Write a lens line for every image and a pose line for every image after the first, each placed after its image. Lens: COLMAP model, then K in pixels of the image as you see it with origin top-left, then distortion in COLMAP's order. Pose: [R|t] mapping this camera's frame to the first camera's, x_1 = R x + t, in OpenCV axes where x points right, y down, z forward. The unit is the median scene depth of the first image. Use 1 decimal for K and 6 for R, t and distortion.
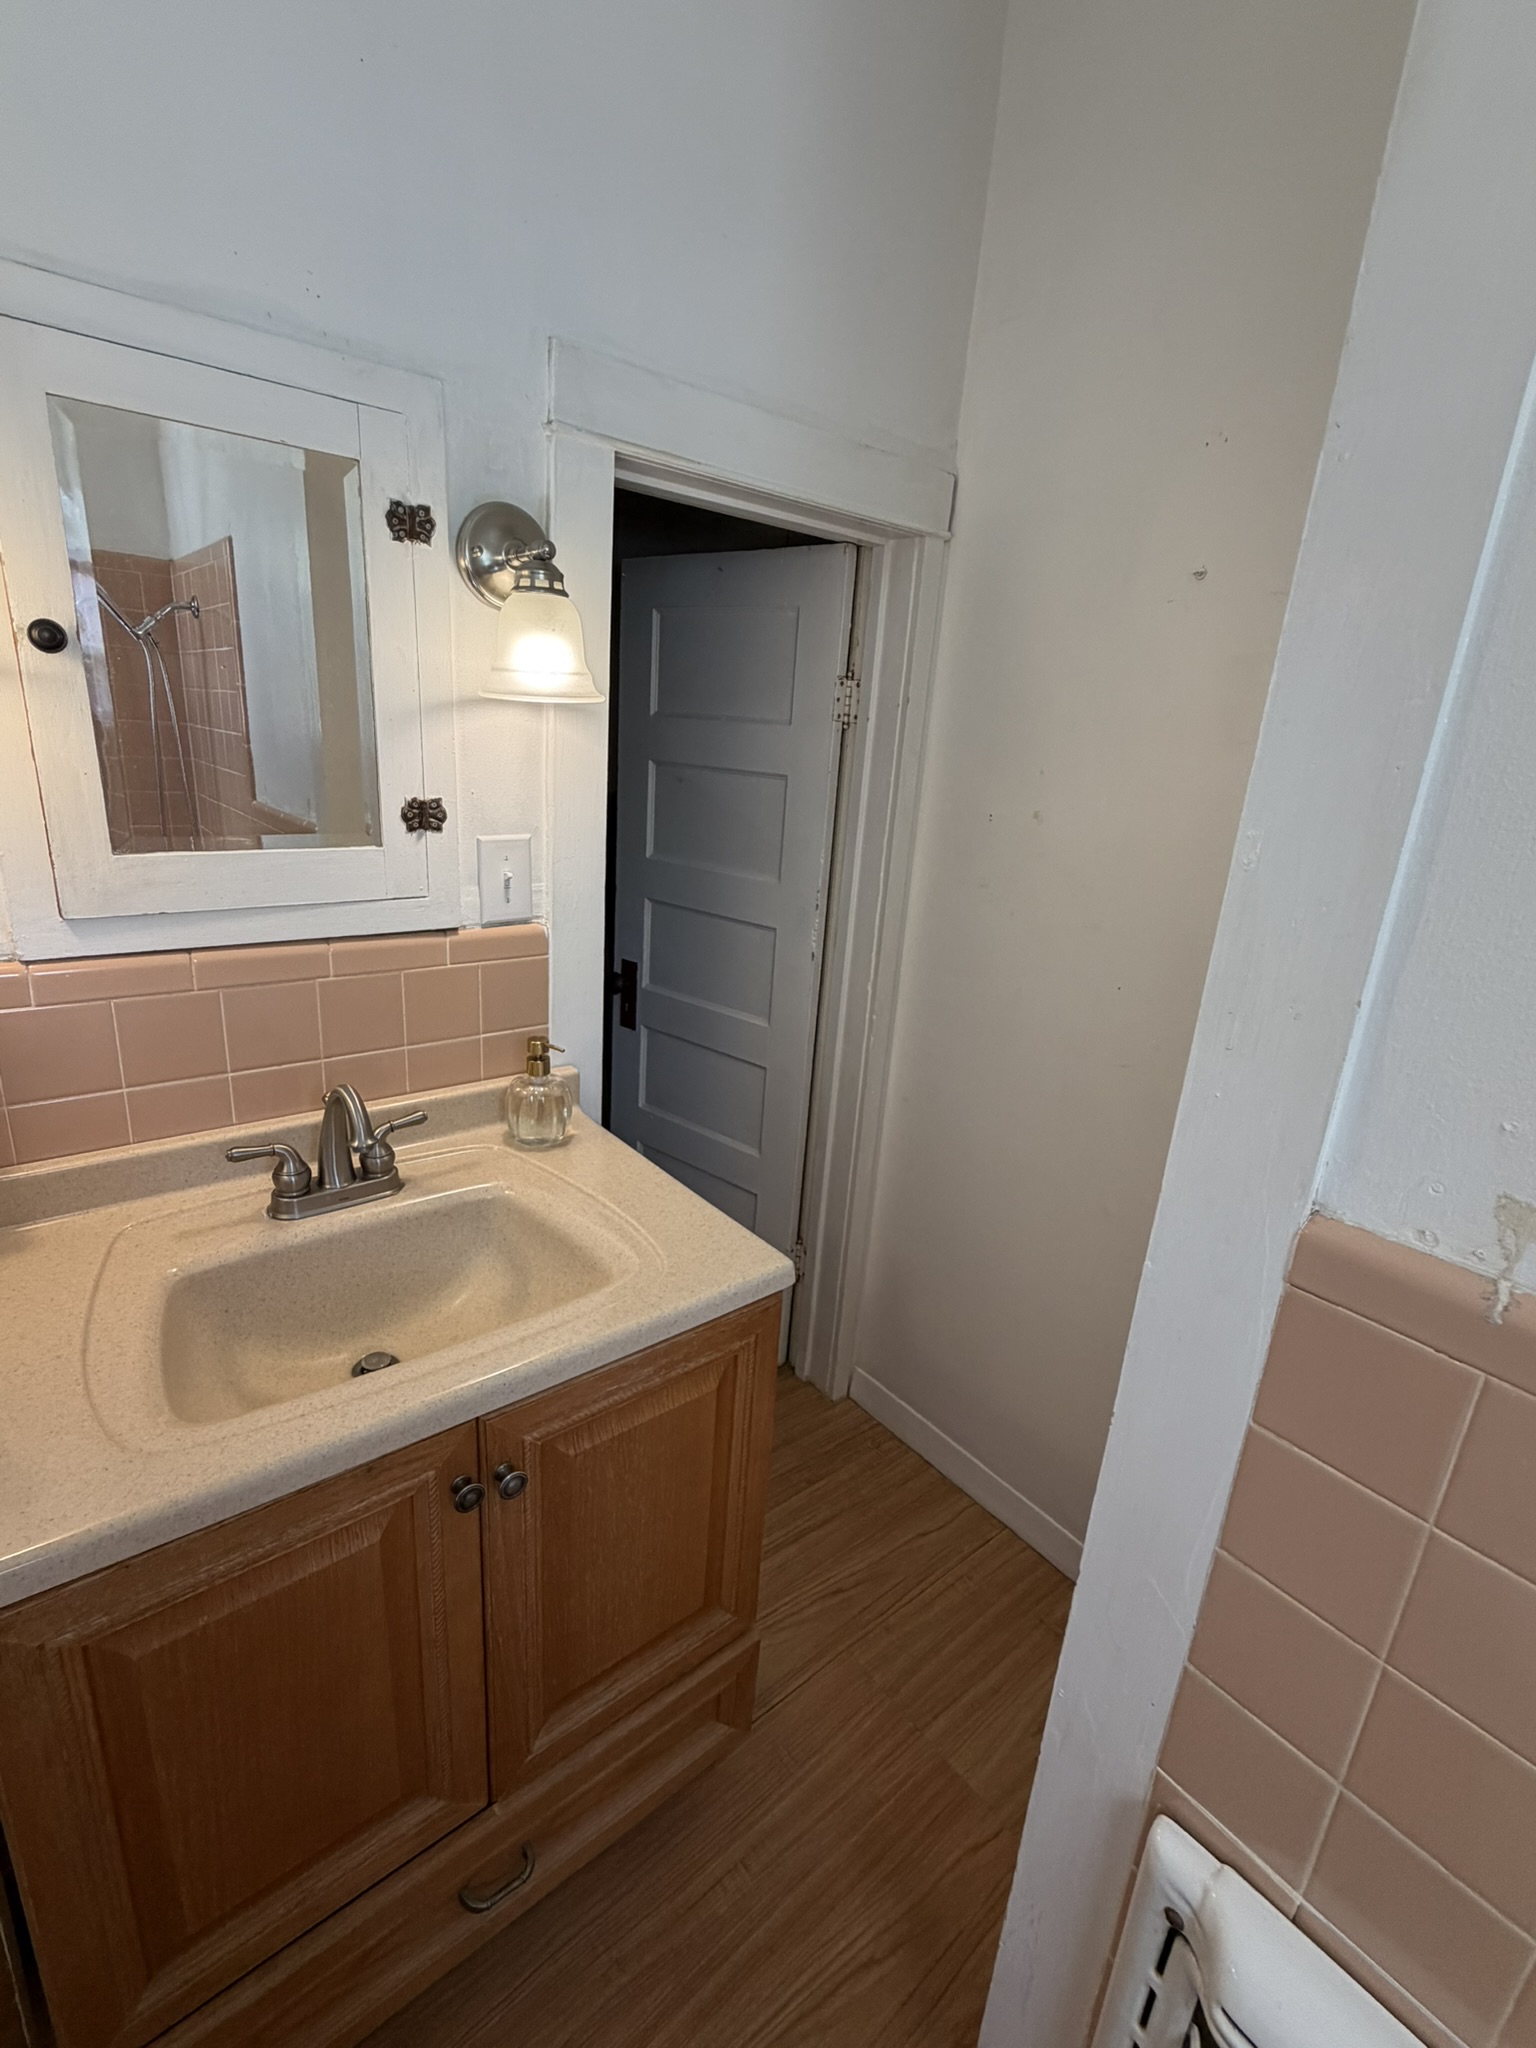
lens RADIAL K [[940.8, 0, 764.9], [0, 940.8, 1020.4], [0, 0, 1]] dist [-0.000047, -0.001255]
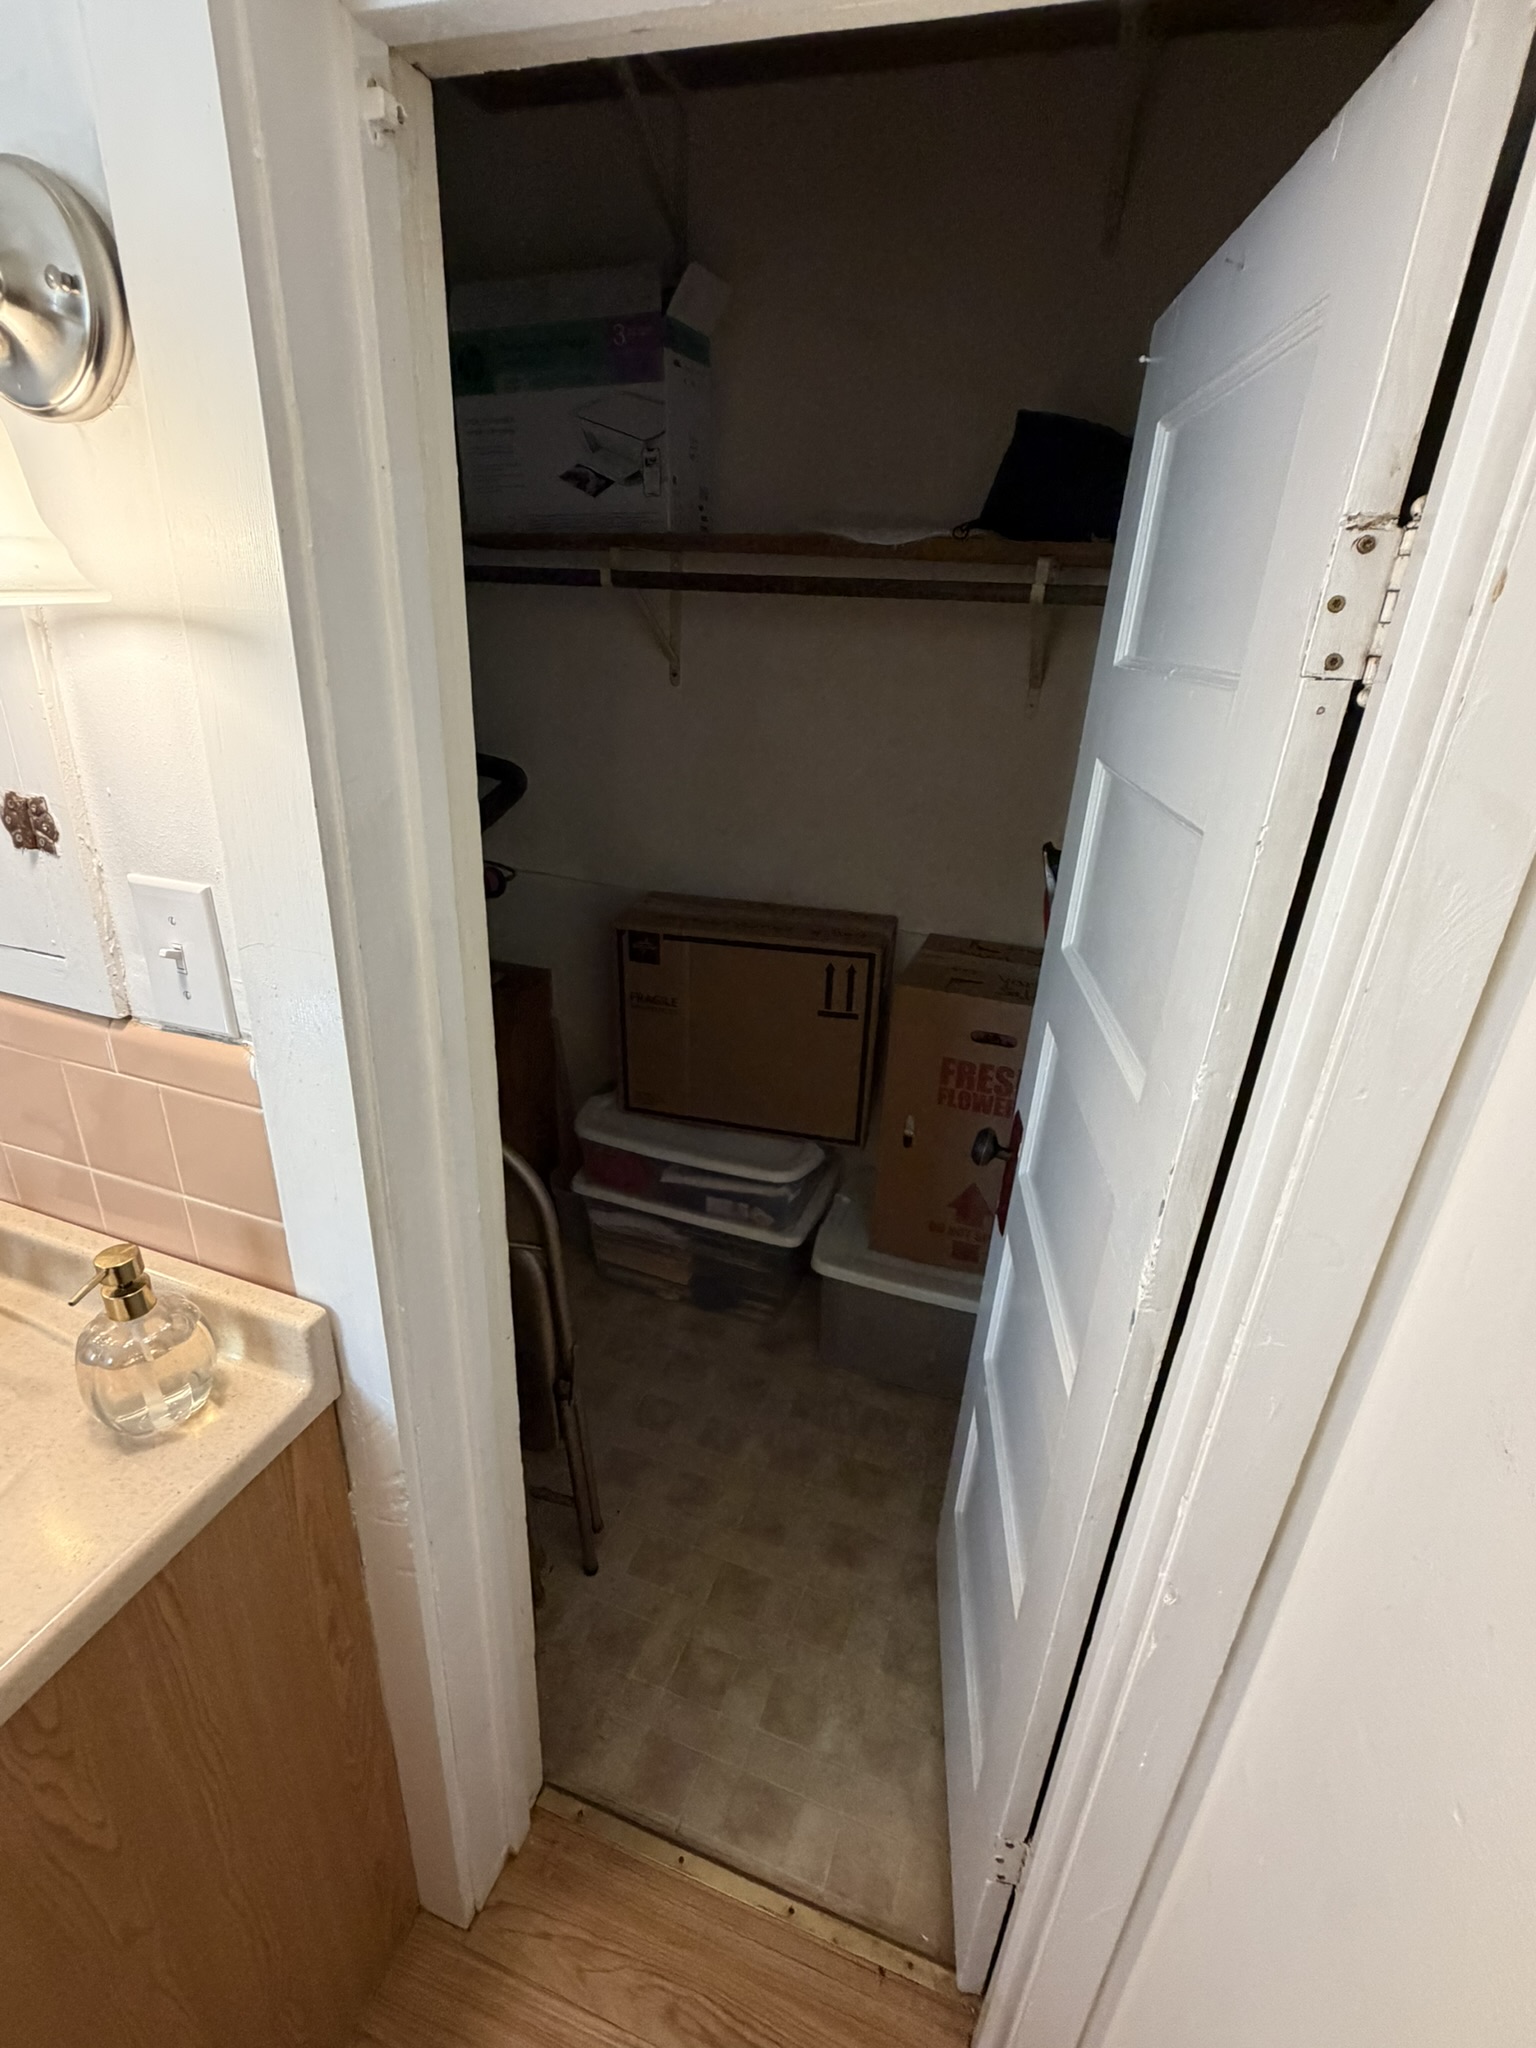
lens RADIAL K [[940.8, 0, 767.8], [0, 940.8, 1030.4], [0, 0, 1]] dist [-0.000047, -0.001255]
pose [[0.526012, 0.303935, -0.794314, 0.360908], [-0.273760, 0.944764, 0.180213, -0.313901], [0.805212, 0.122657, 0.580163, 1.004820]]
